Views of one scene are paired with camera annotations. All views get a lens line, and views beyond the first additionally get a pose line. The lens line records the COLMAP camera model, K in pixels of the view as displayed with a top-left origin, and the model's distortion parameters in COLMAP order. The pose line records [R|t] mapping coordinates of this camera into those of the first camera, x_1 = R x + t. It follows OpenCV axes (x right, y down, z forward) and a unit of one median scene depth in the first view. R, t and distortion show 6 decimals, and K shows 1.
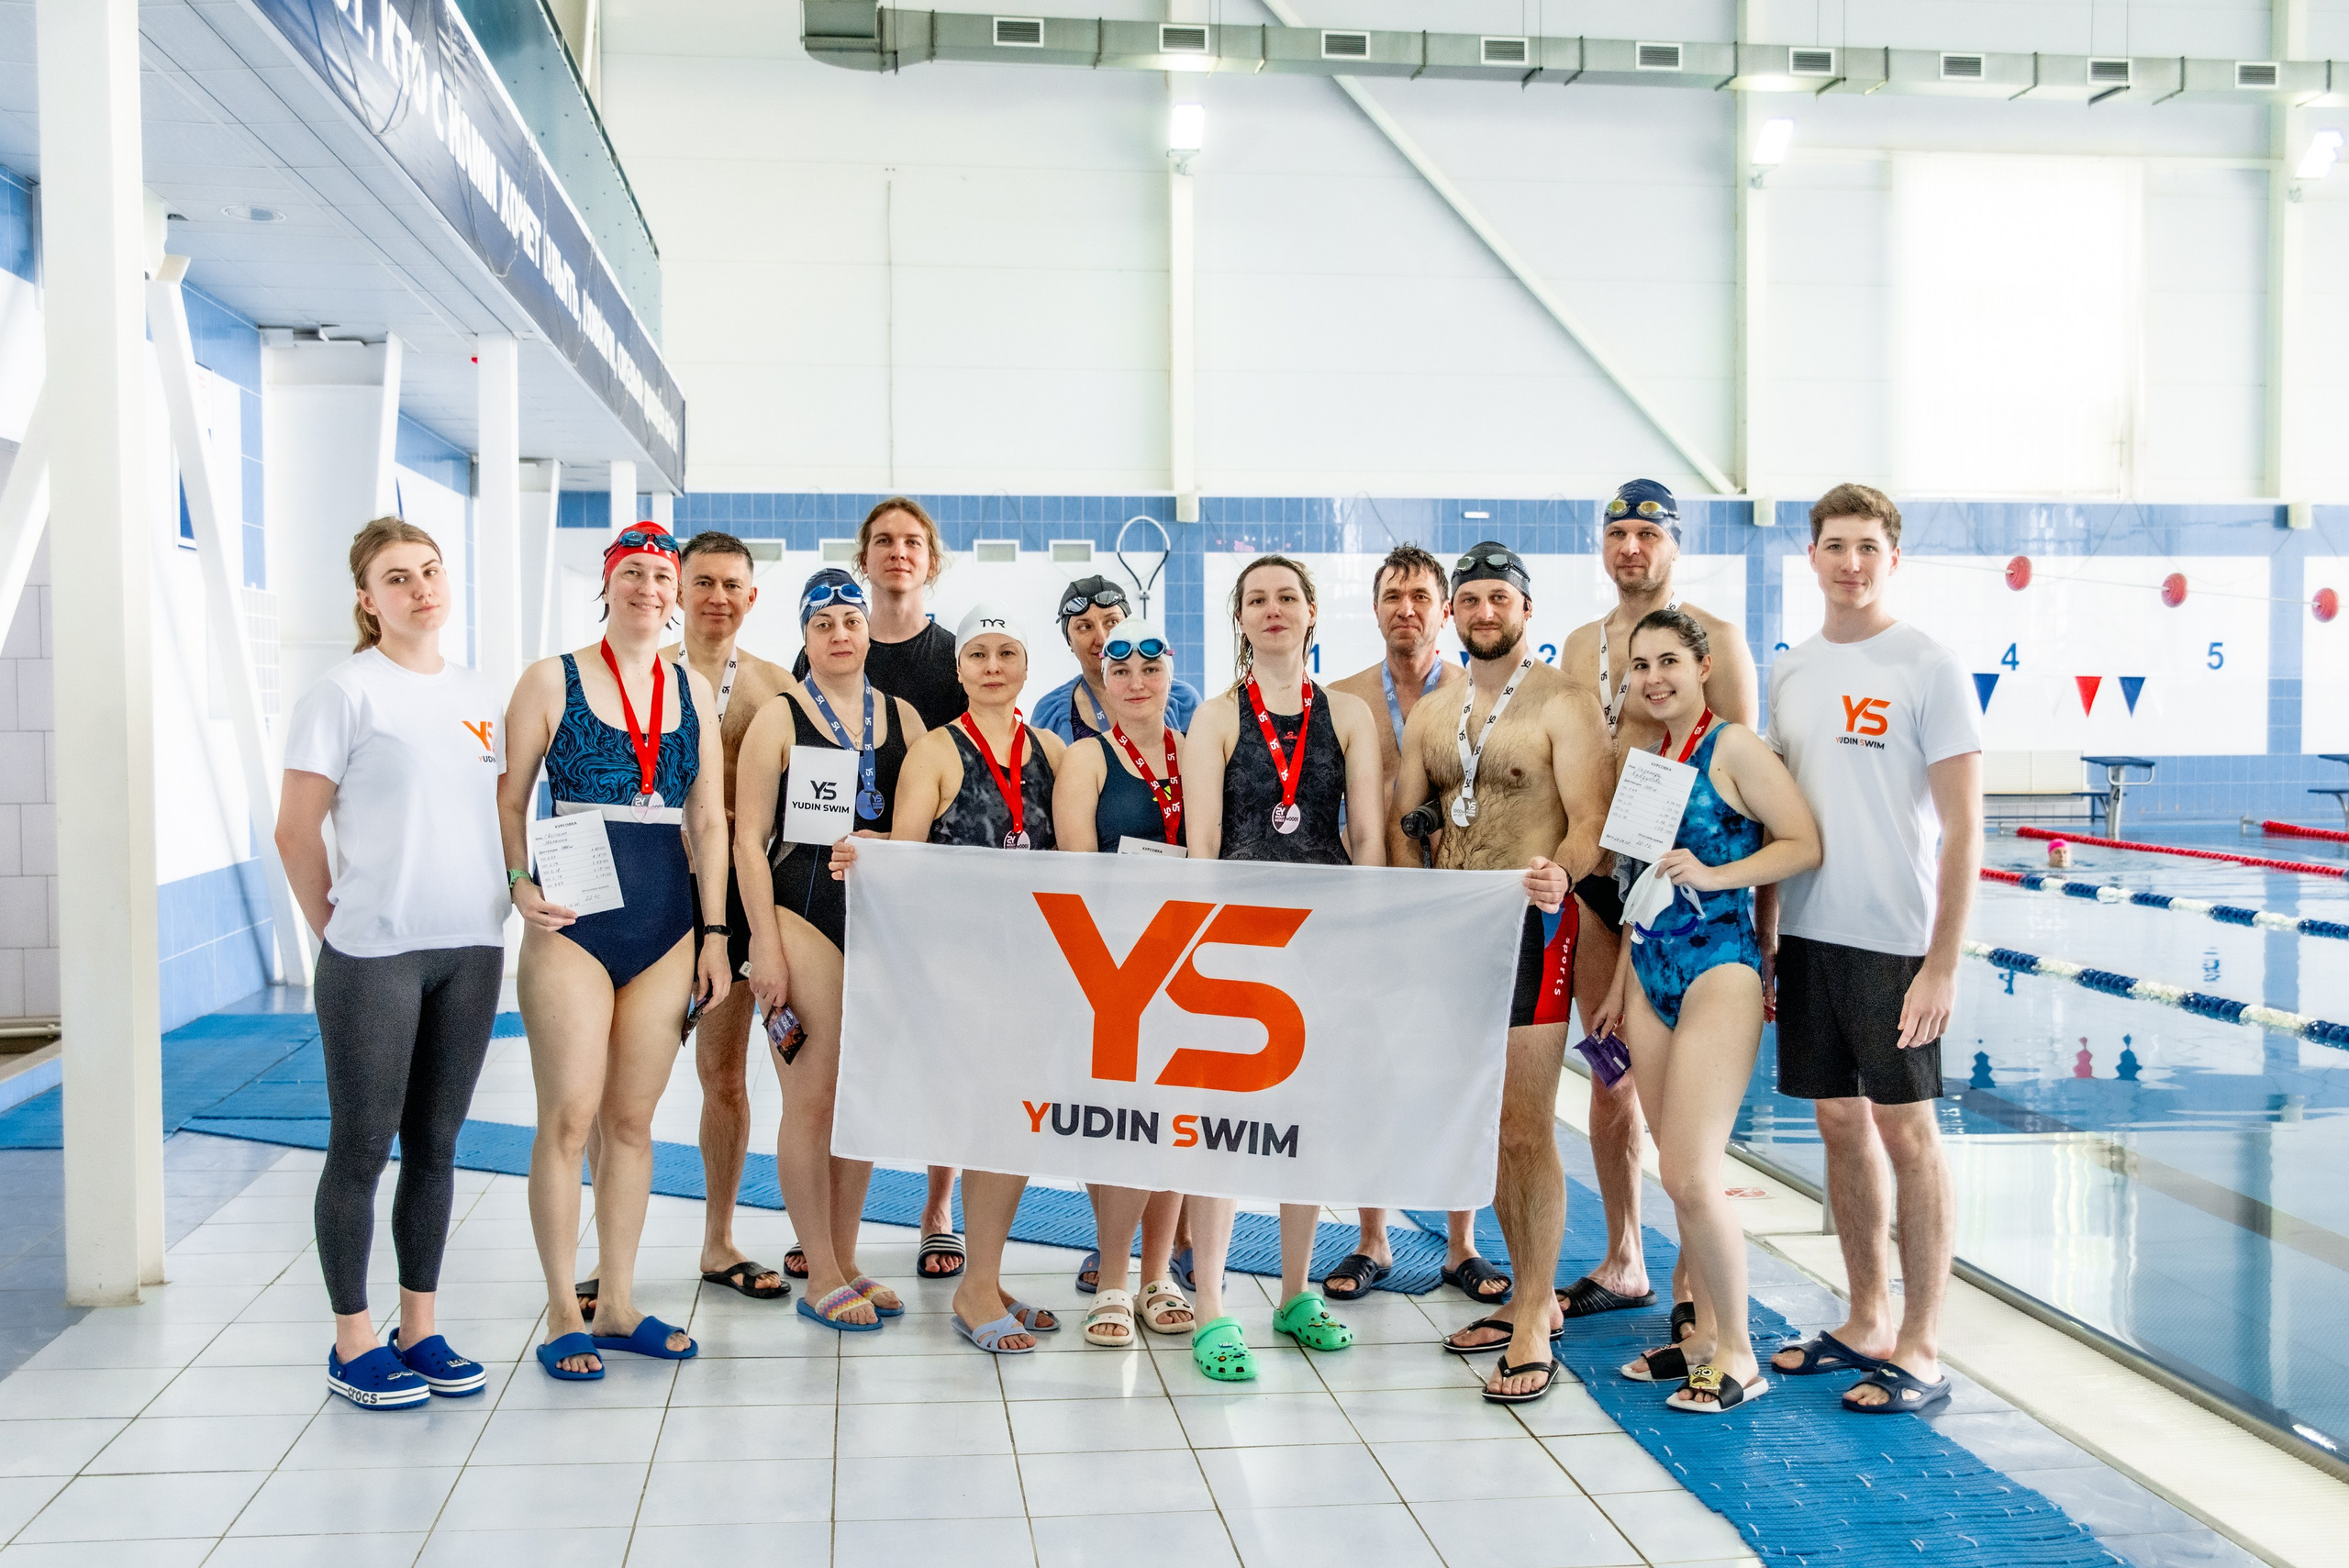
lens RADIAL K [[2414.3, 0, 1230.9], [0, 2414.3, 795.5], [0, 0, 1]] dist [-0.010943, 0.000000]
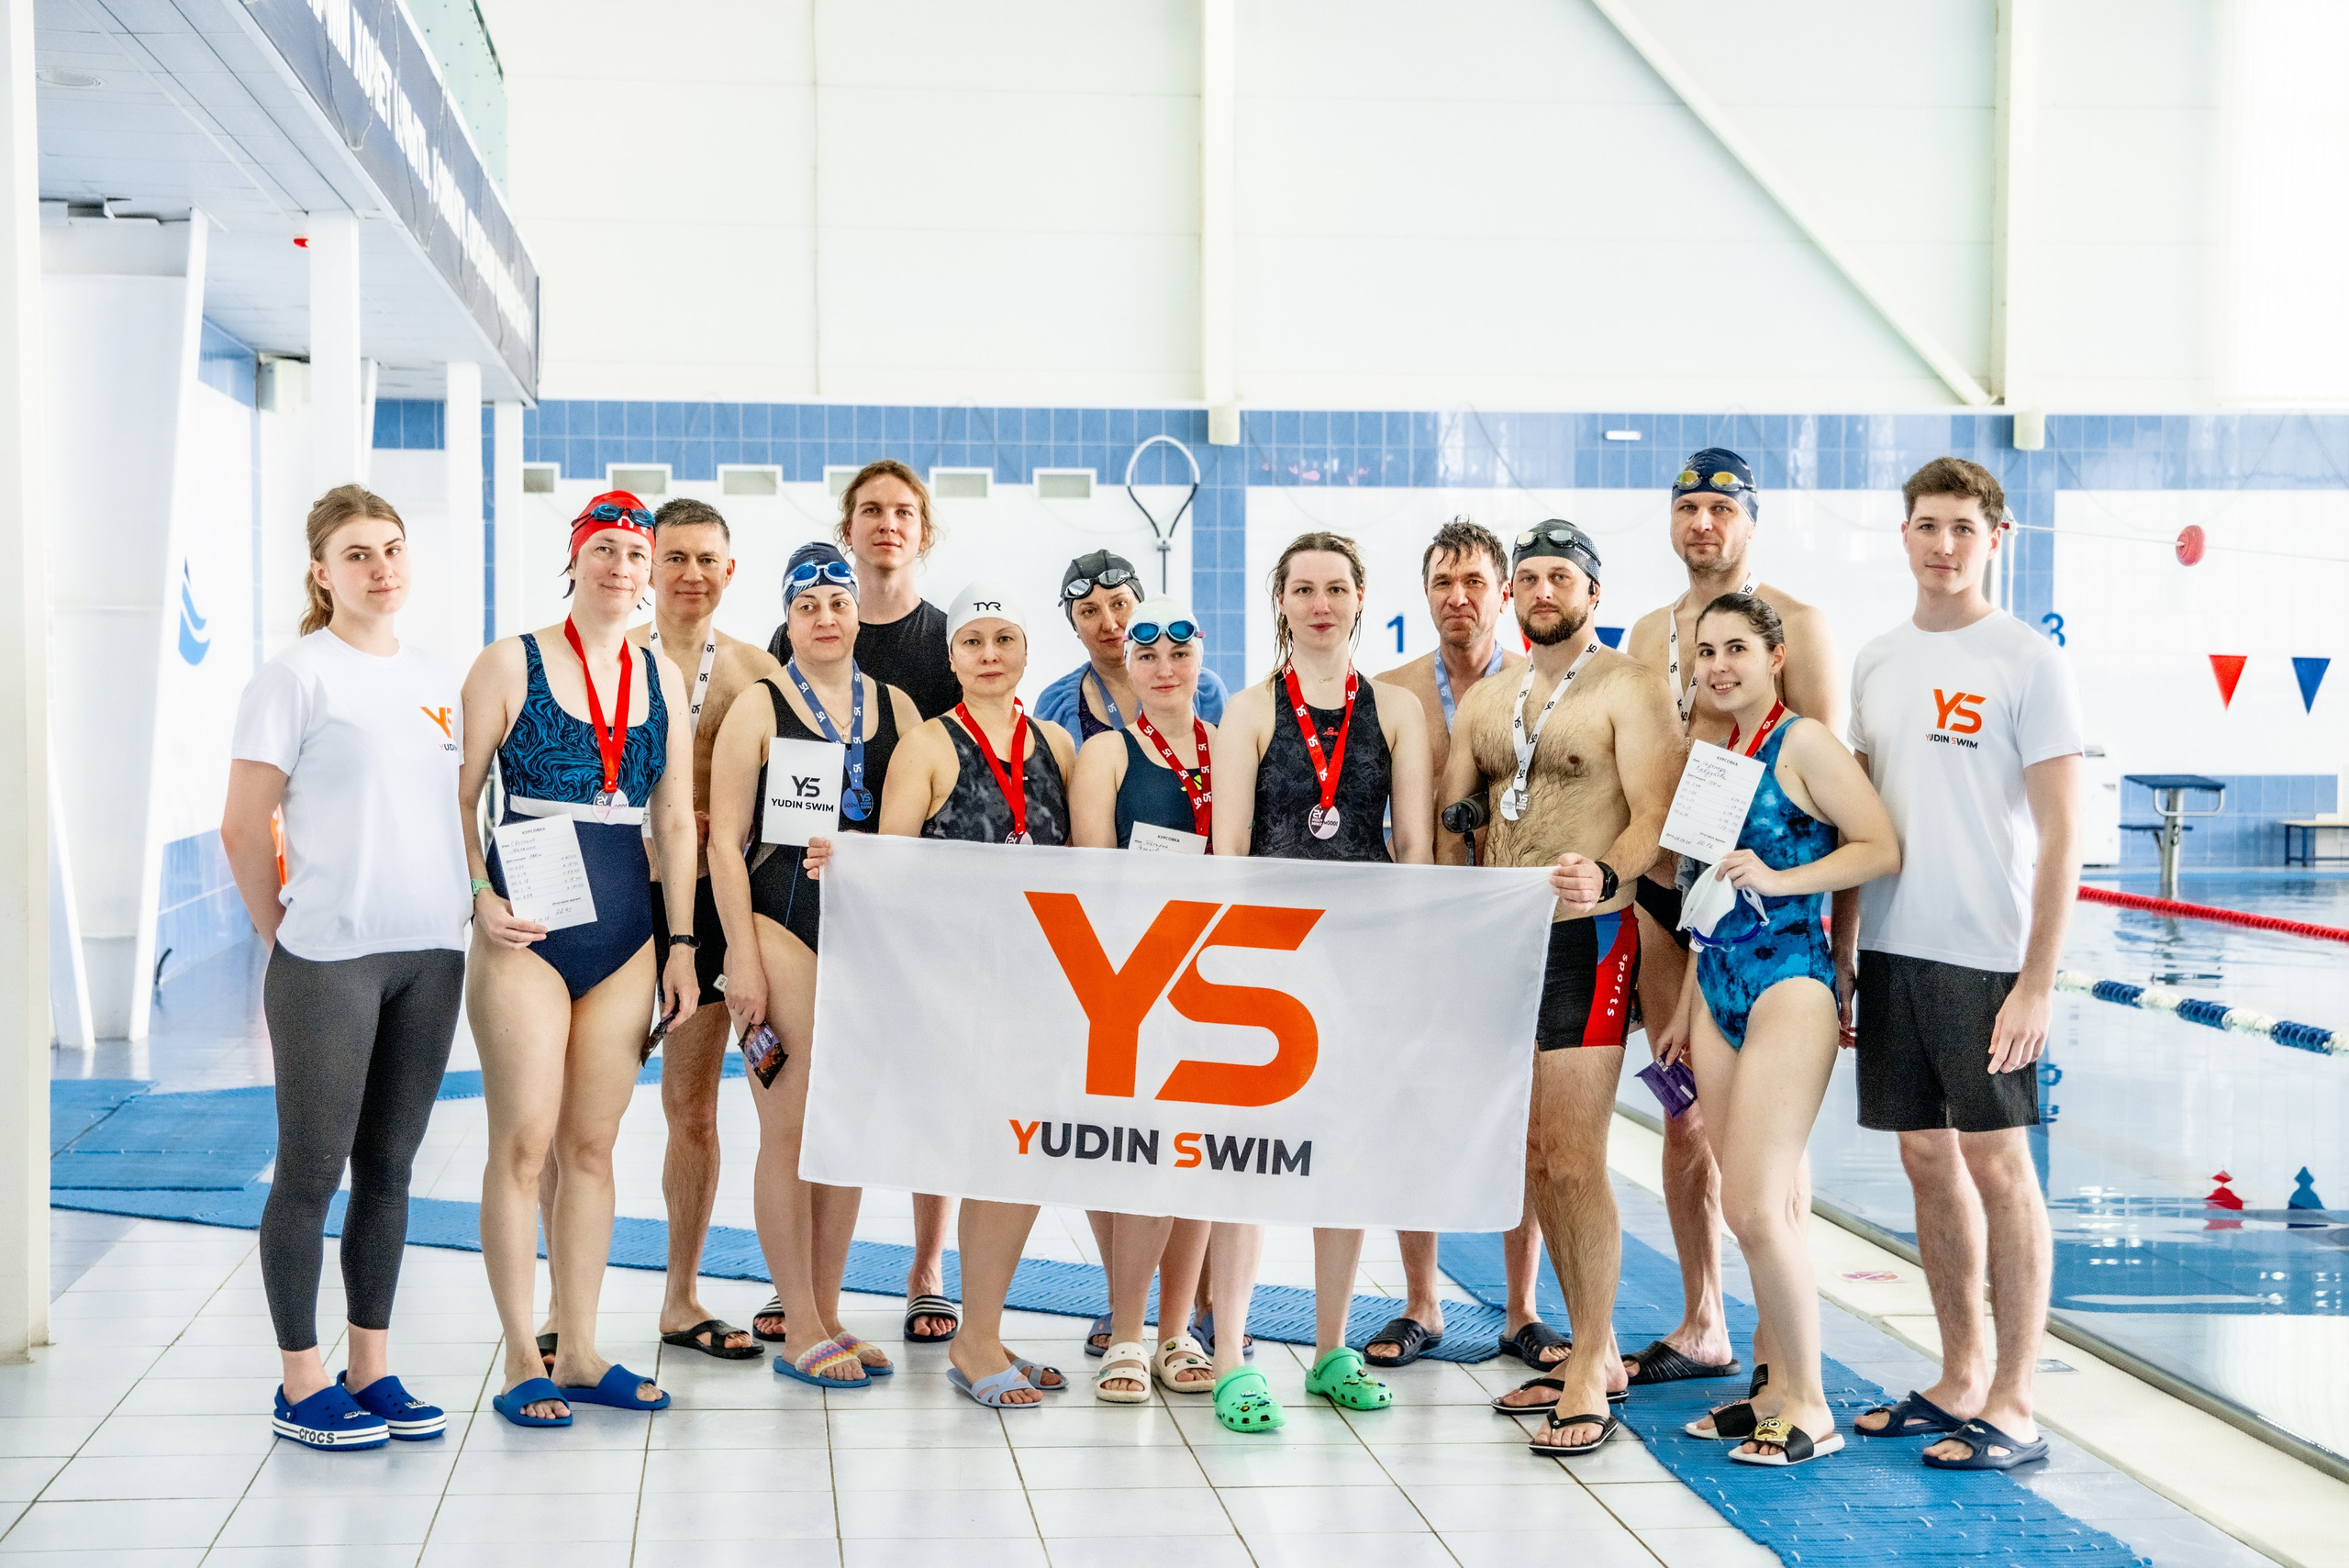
lens RADIAL K [[3402.7, 0, 1178.5], [0, 3402.7, 799.1], [0, 0, 1]] dist [0.104122, 0.000000]
pose [[0.999503, 0.006204, -0.030895, 0.008347], [-0.006430, 0.999953, -0.007220, 0.010572], [0.030849, 0.007415, 0.999497, -0.269112]]
